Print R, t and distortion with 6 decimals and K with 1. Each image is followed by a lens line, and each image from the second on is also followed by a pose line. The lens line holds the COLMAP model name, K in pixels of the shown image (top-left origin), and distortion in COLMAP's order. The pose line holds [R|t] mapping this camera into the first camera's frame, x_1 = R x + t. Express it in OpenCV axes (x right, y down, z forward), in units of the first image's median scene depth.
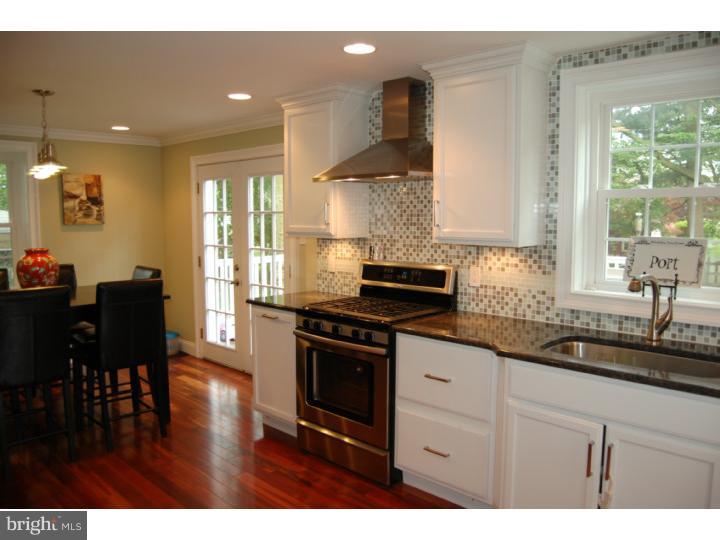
lens RADIAL K [[564.4, 0, 363.6], [0, 564.4, 272.9], [0, 0, 1]] dist [-0.082317, 0.017027]
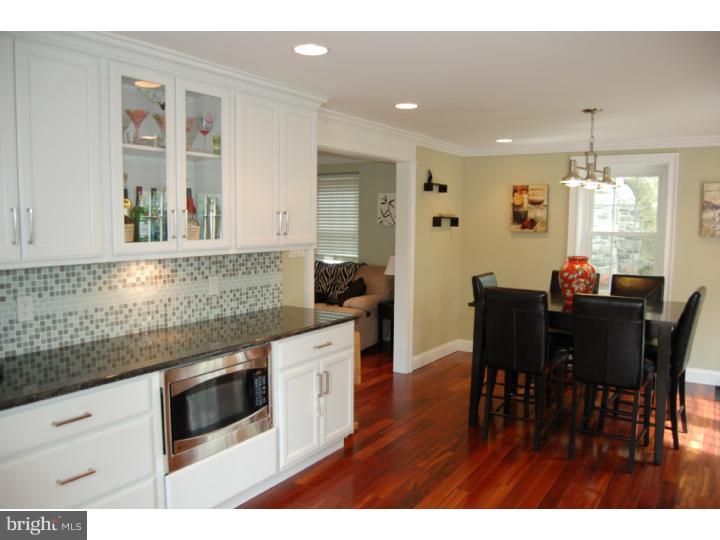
lens RADIAL K [[564.4, 0, 363.6], [0, 564.4, 272.9], [0, 0, 1]] dist [-0.082317, 0.017027]
pose [[0.184706, 0.095894, -0.978104, 0.424308], [-0.109652, 0.991025, 0.076454, -0.051440], [0.976658, 0.093130, 0.193563, 0.388931]]
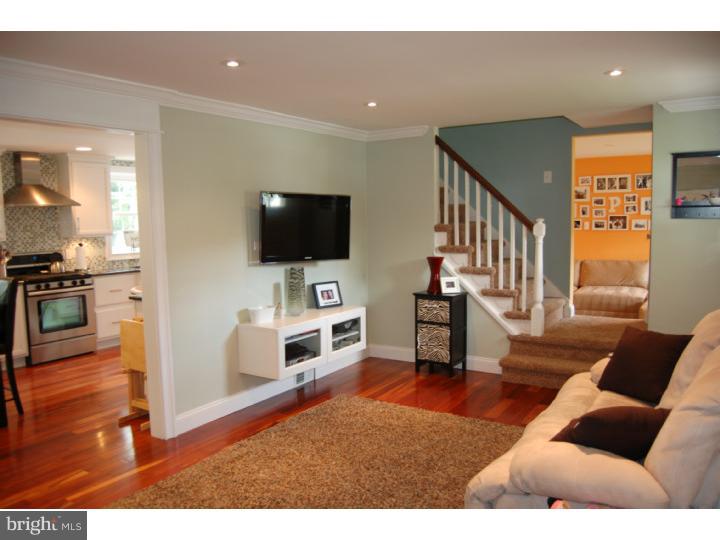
lens RADIAL K [[564.4, 0, 363.6], [0, 564.4, 272.9], [0, 0, 1]] dist [-0.082317, 0.017027]
pose [[-0.190538, -0.094992, 0.977073, -1.860385], [0.120879, 0.985463, 0.119380, -0.034417], [-0.974209, 0.140854, -0.176285, 0.287336]]
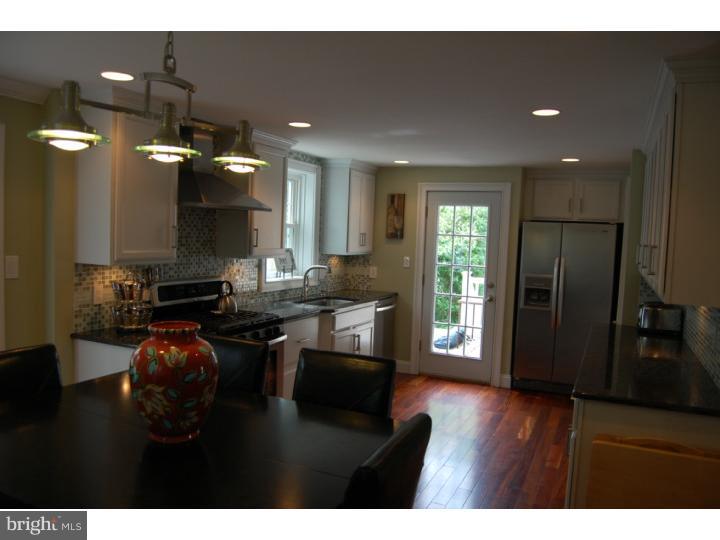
lens RADIAL K [[564.4, 0, 363.6], [0, 564.4, 272.9], [0, 0, 1]] dist [-0.082317, 0.017027]
pose [[-0.326189, -0.082222, 0.941722, -1.113339], [0.057038, 0.992683, 0.106429, -0.131684], [-0.943582, 0.088430, -0.319113, 1.033643]]
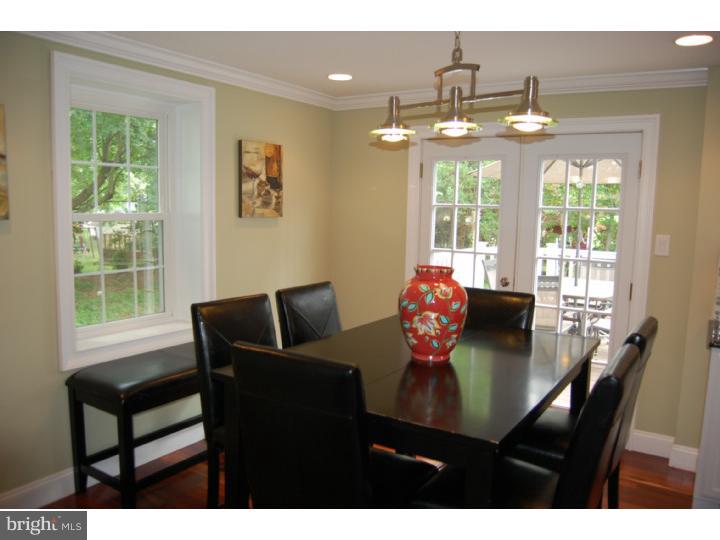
lens RADIAL K [[564.4, 0, 363.6], [0, 564.4, 272.9], [0, 0, 1]] dist [-0.082317, 0.017027]
pose [[0.980507, -0.000095, 0.196485, -0.808676], [-0.003715, 0.999812, 0.019026, -0.051371], [-0.196450, -0.019386, 0.980322, 0.467994]]
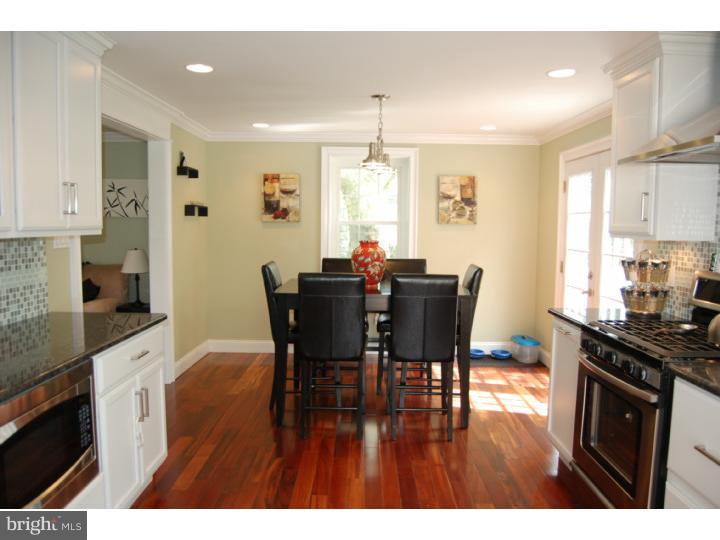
lens RADIAL K [[564.4, 0, 363.6], [0, 564.4, 272.9], [0, 0, 1]] dist [-0.082317, 0.017027]
pose [[0.692824, 0.070145, -0.717687, 0.219723], [-0.084964, 0.996266, 0.015353, 0.004536], [0.716084, 0.050340, 0.696197, 0.218097]]
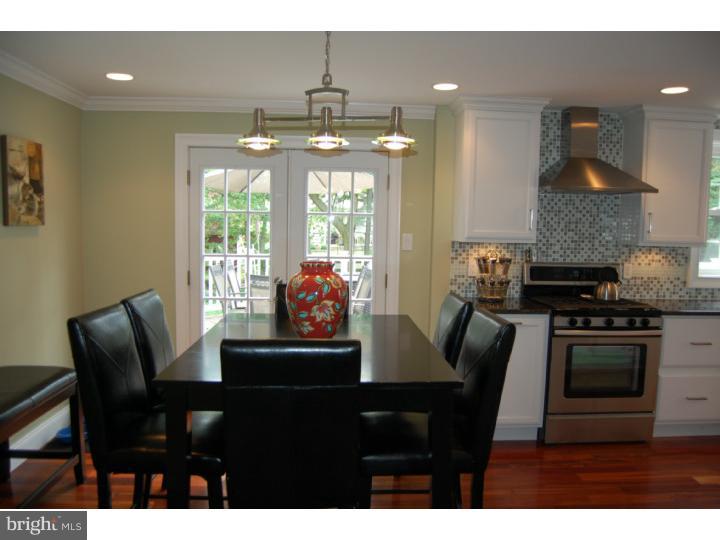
lens RADIAL K [[564.4, 0, 363.6], [0, 564.4, 272.9], [0, 0, 1]] dist [-0.082317, 0.017027]
pose [[0.677810, -0.050825, 0.733478, -1.079455], [0.055866, 0.998284, 0.017547, -0.042567], [-0.733112, 0.029083, 0.679486, 0.534727]]
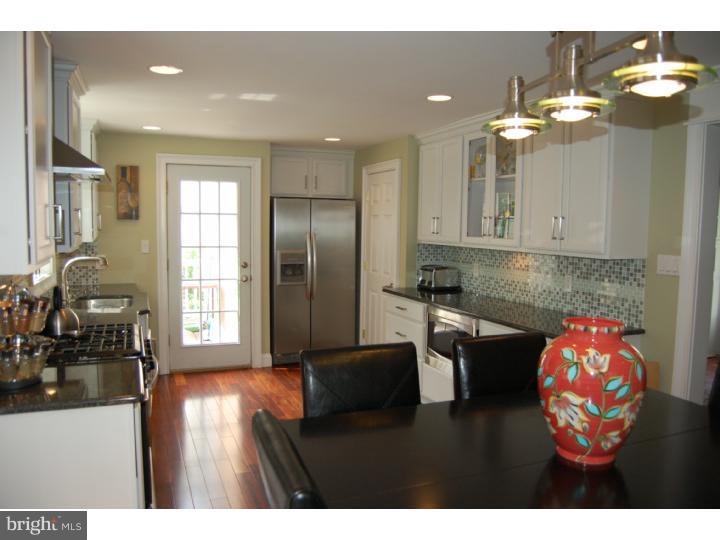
lens RADIAL K [[564.4, 0, 363.6], [0, 564.4, 272.9], [0, 0, 1]] dist [-0.082317, 0.017027]
pose [[-0.910604, -0.049960, 0.410250, -0.633917], [0.027174, 0.983280, 0.180060, -0.152633], [-0.412387, 0.175111, -0.894021, 1.442166]]
